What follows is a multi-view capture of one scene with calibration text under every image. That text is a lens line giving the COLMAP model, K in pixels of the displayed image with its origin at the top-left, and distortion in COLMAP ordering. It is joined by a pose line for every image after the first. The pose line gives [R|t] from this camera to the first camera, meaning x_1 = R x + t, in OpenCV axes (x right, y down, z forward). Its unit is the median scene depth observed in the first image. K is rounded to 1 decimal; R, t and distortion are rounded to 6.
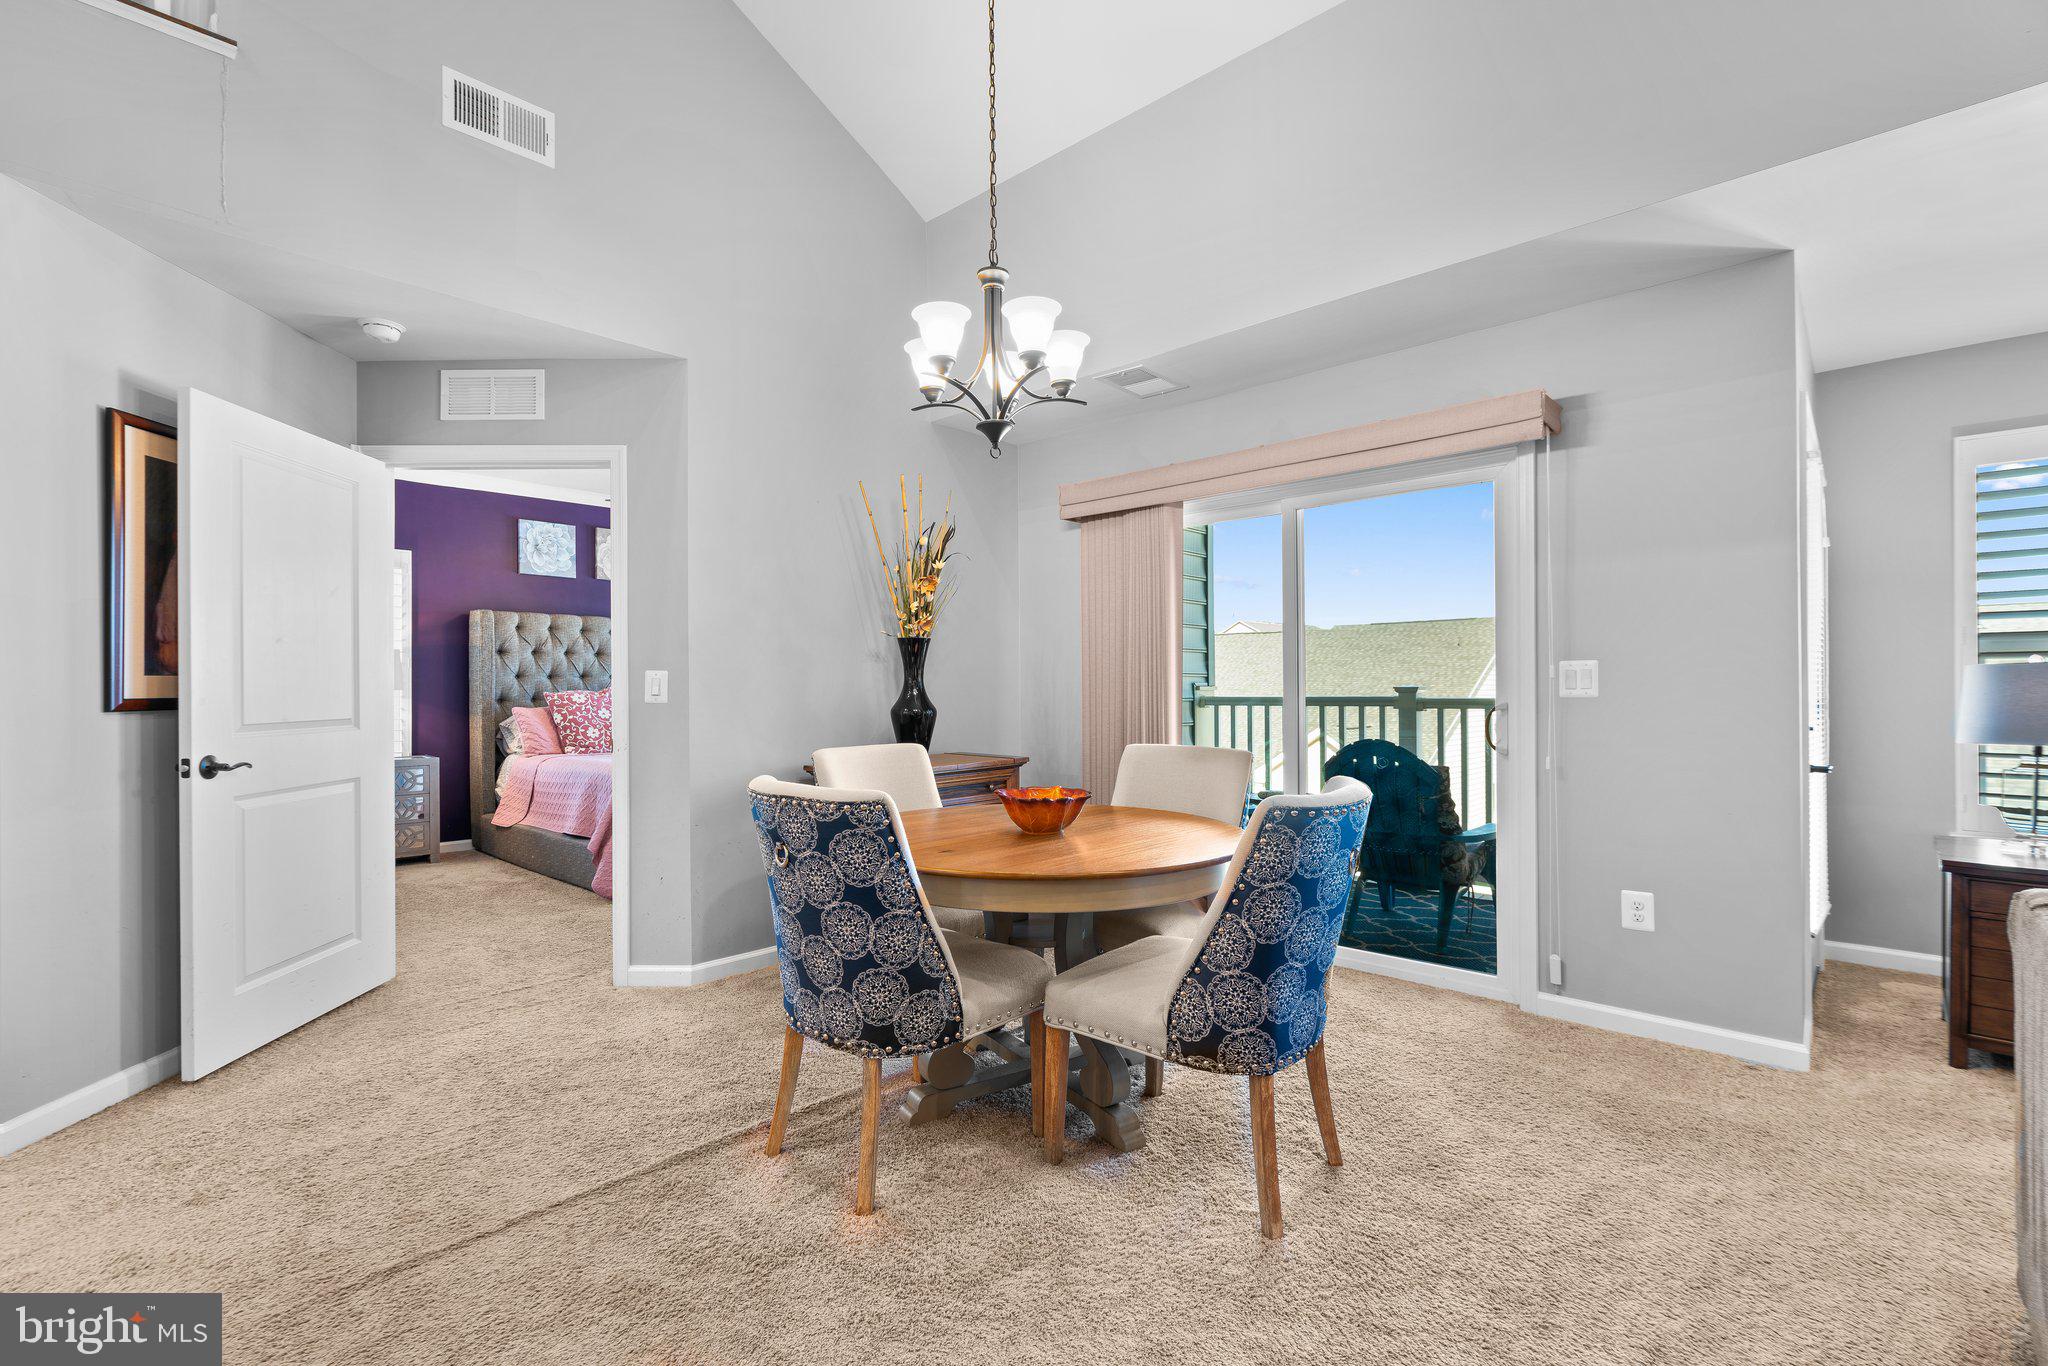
lens RADIAL K [[912.3, 0, 993.7], [0, 912.3, 680.8], [0, 0, 1]] dist [-0.002588, -0.000211]
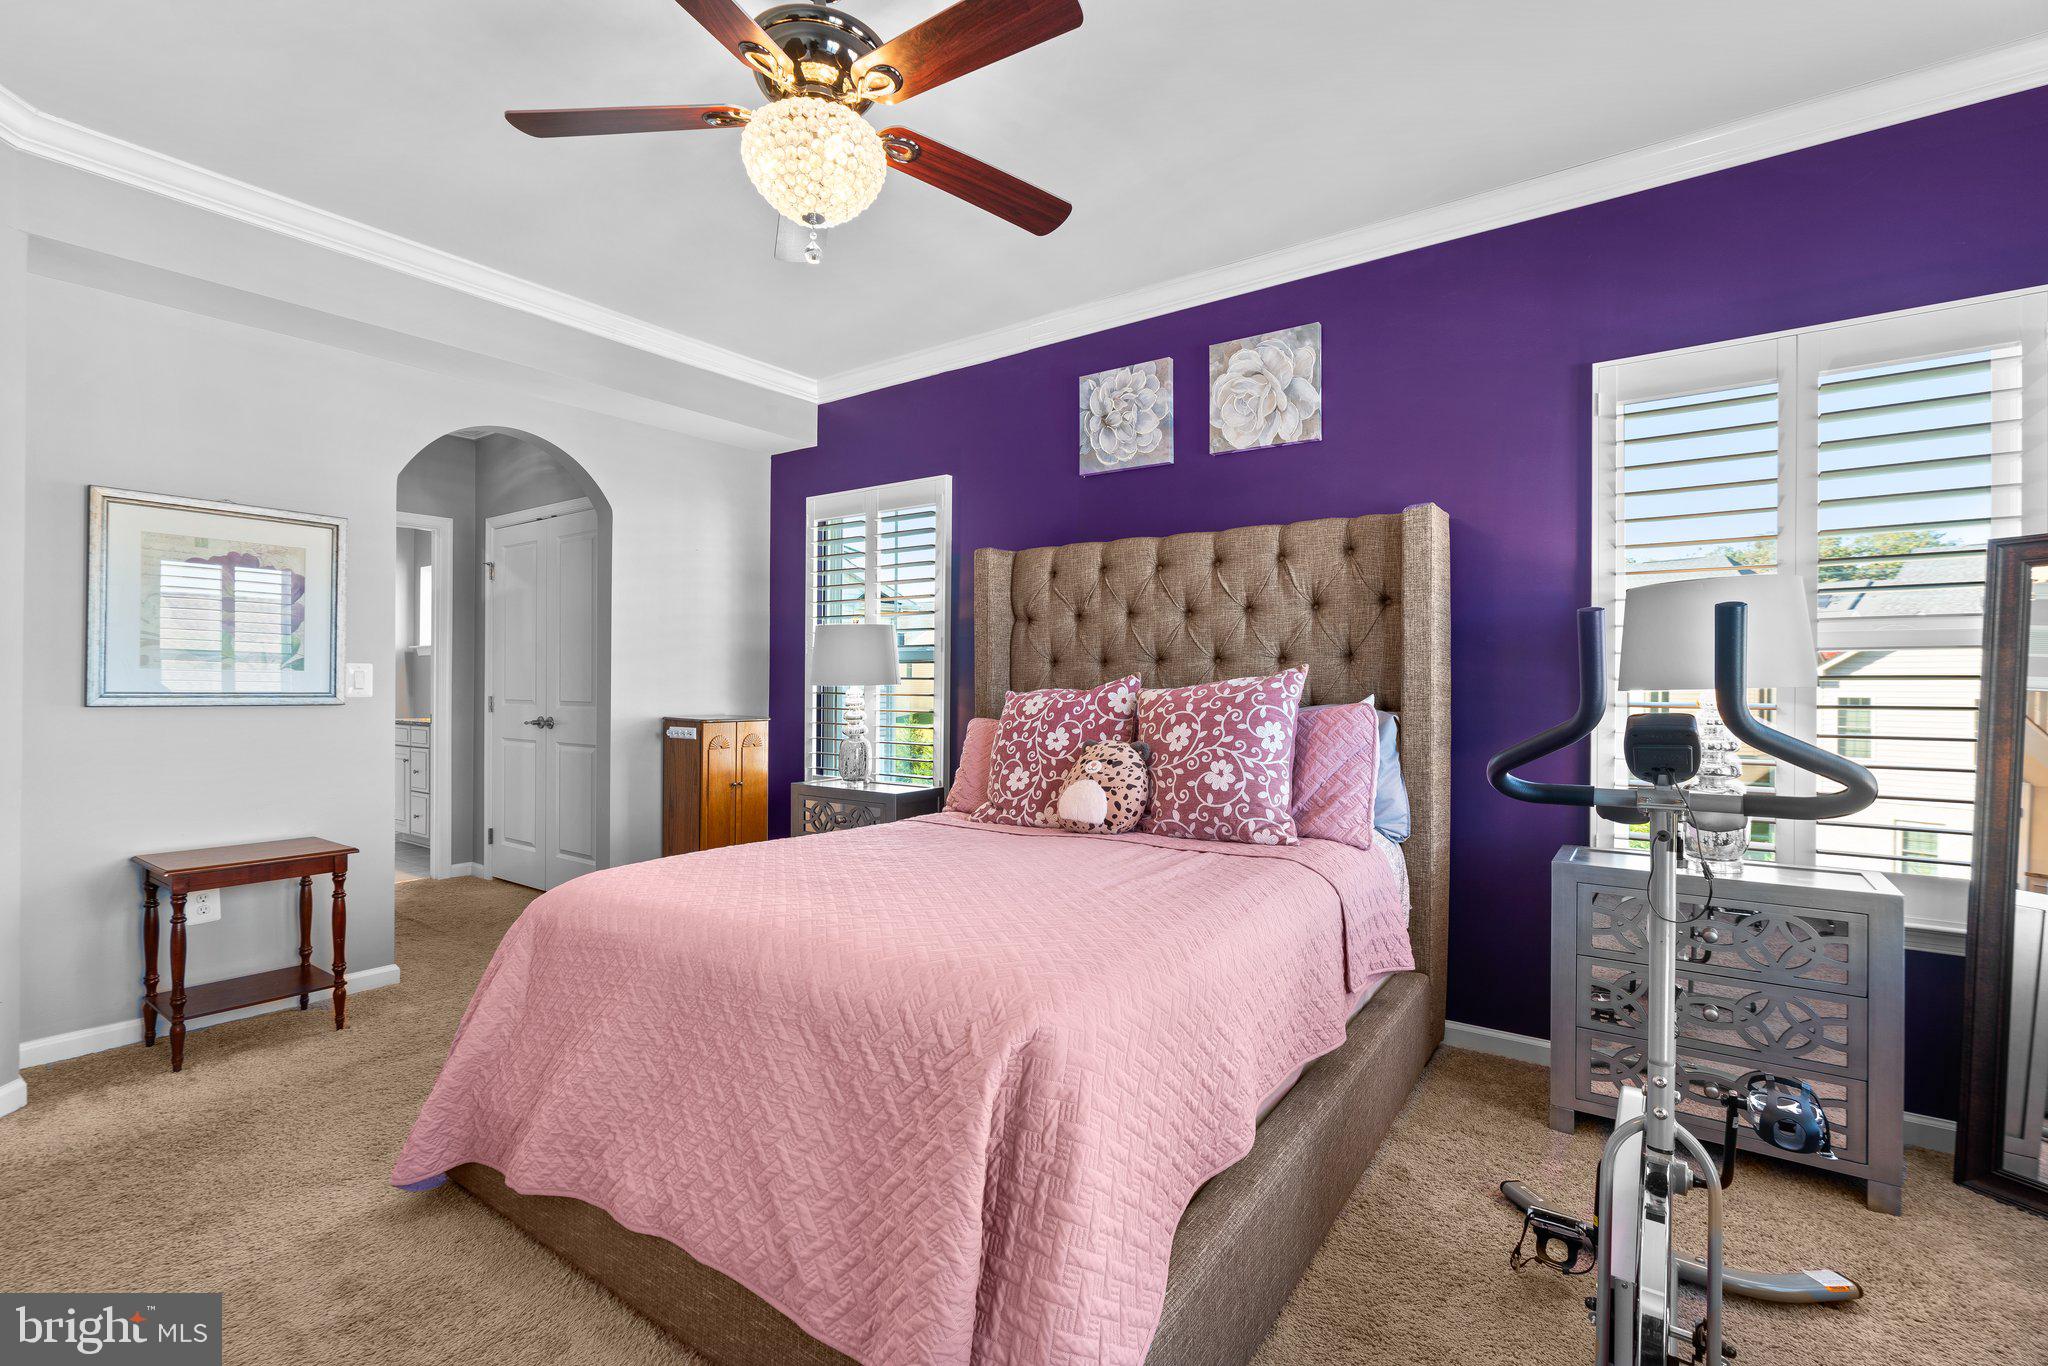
lens RADIAL K [[926.9, 0, 1005.6], [0, 926.9, 685.6], [0, 0, 1]] dist [-0.000922, 0.000140]
pose [[0.130334, 0.007067, -0.991445, 0.065841], [0.001078, 0.999973, 0.007269, 0.010921], [0.991470, -0.002017, 0.130323, 1.925999]]
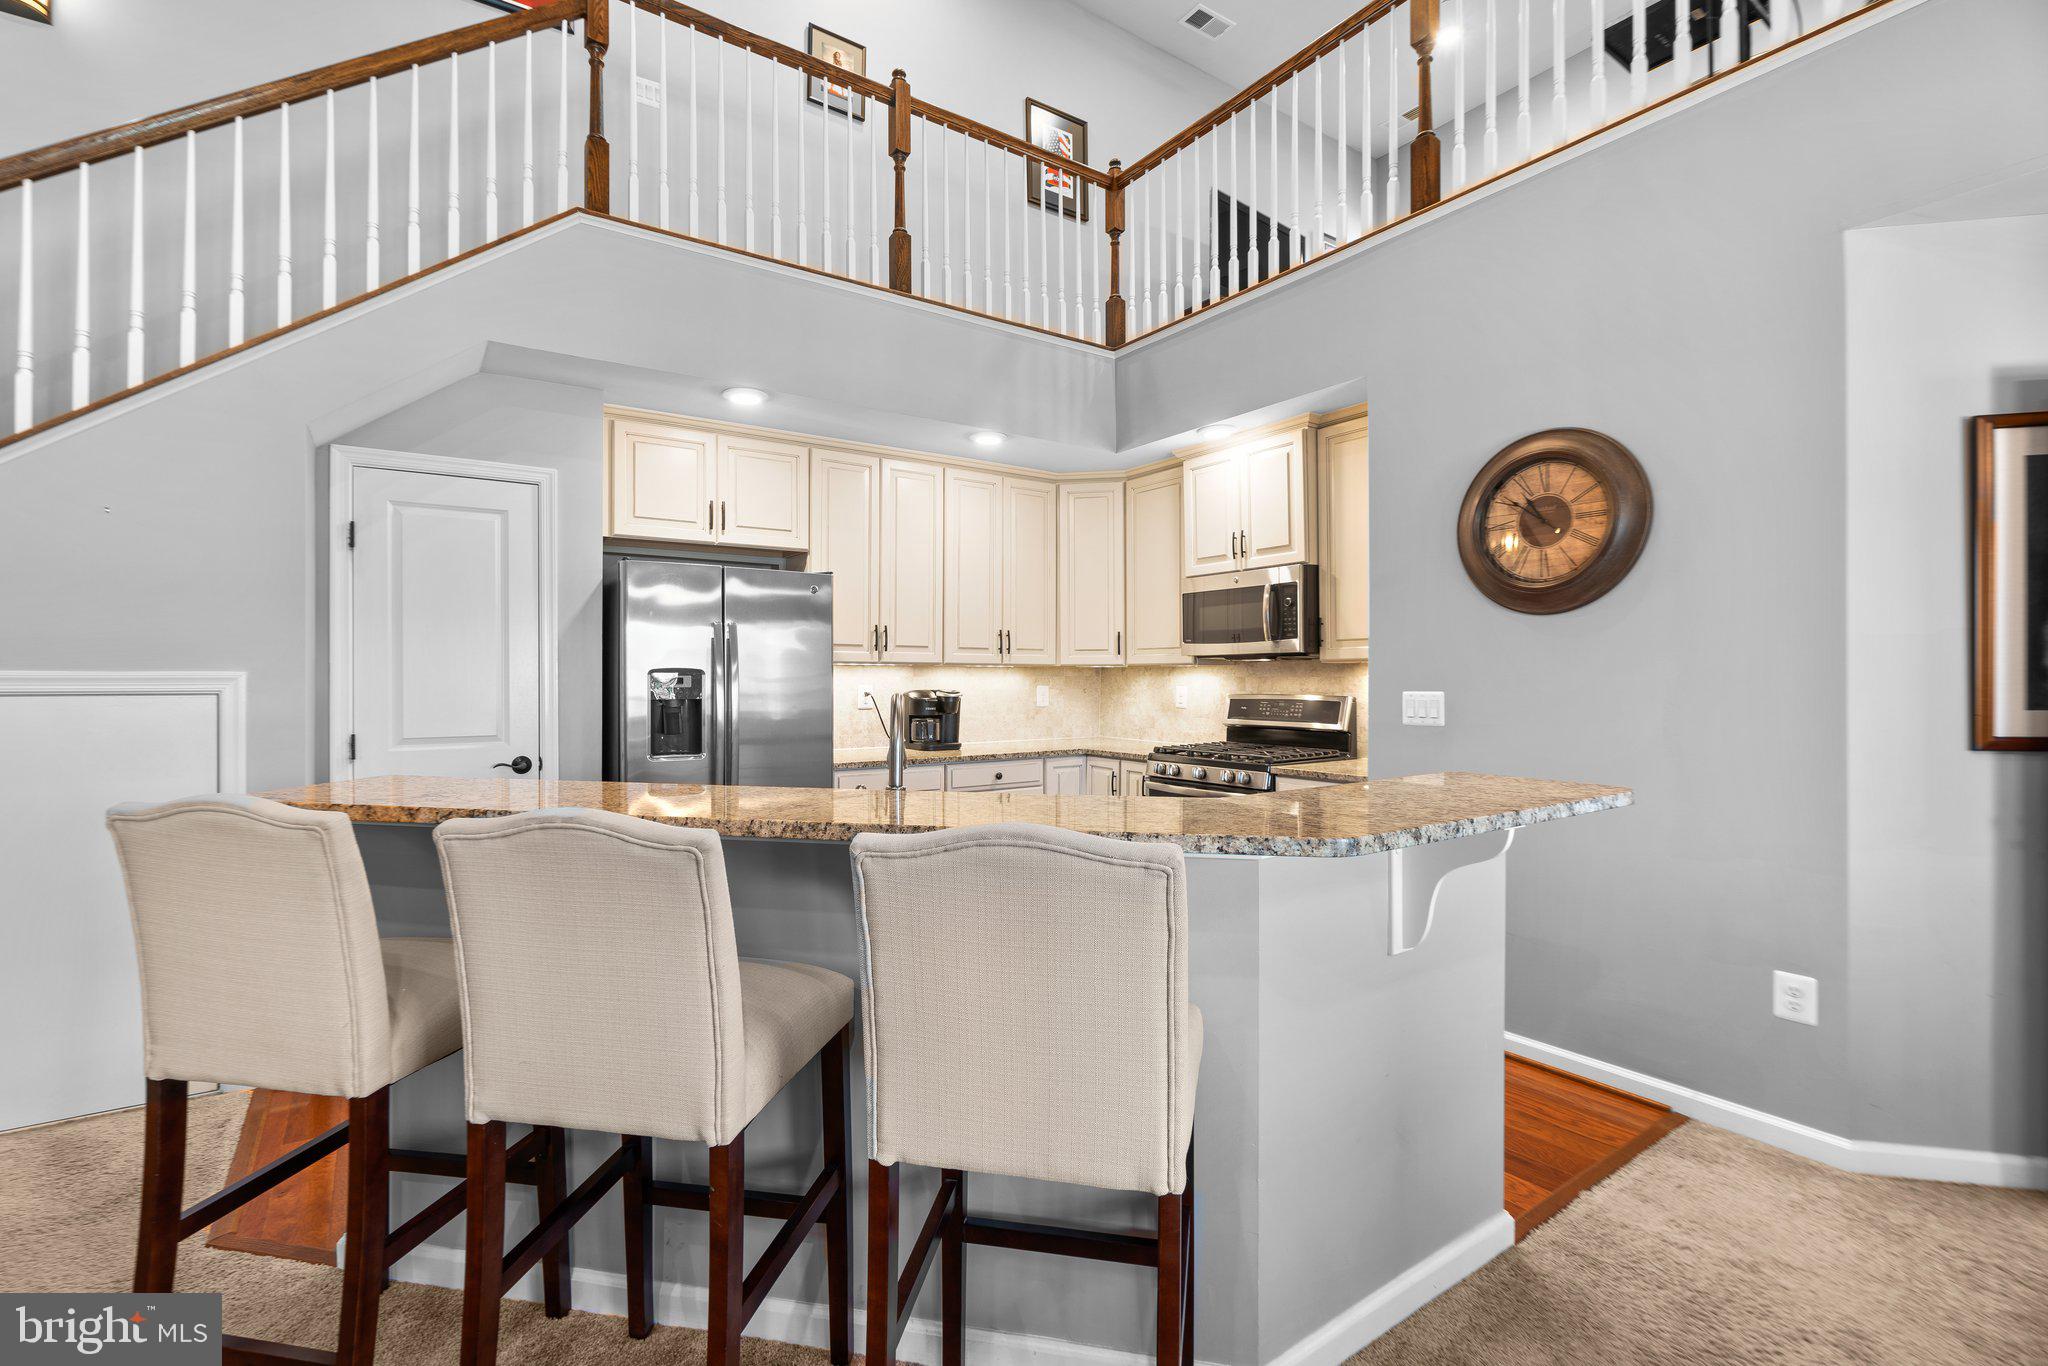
lens RADIAL K [[912.3, 0, 993.7], [0, 912.3, 680.8], [0, 0, 1]] dist [-0.002588, -0.000211]
pose [[-0.216894, 0.005698, -0.976179, 0.100390], [0.009262, 0.999950, 0.003779, -0.038120], [0.976151, -0.008221, -0.216936, 0.184305]]
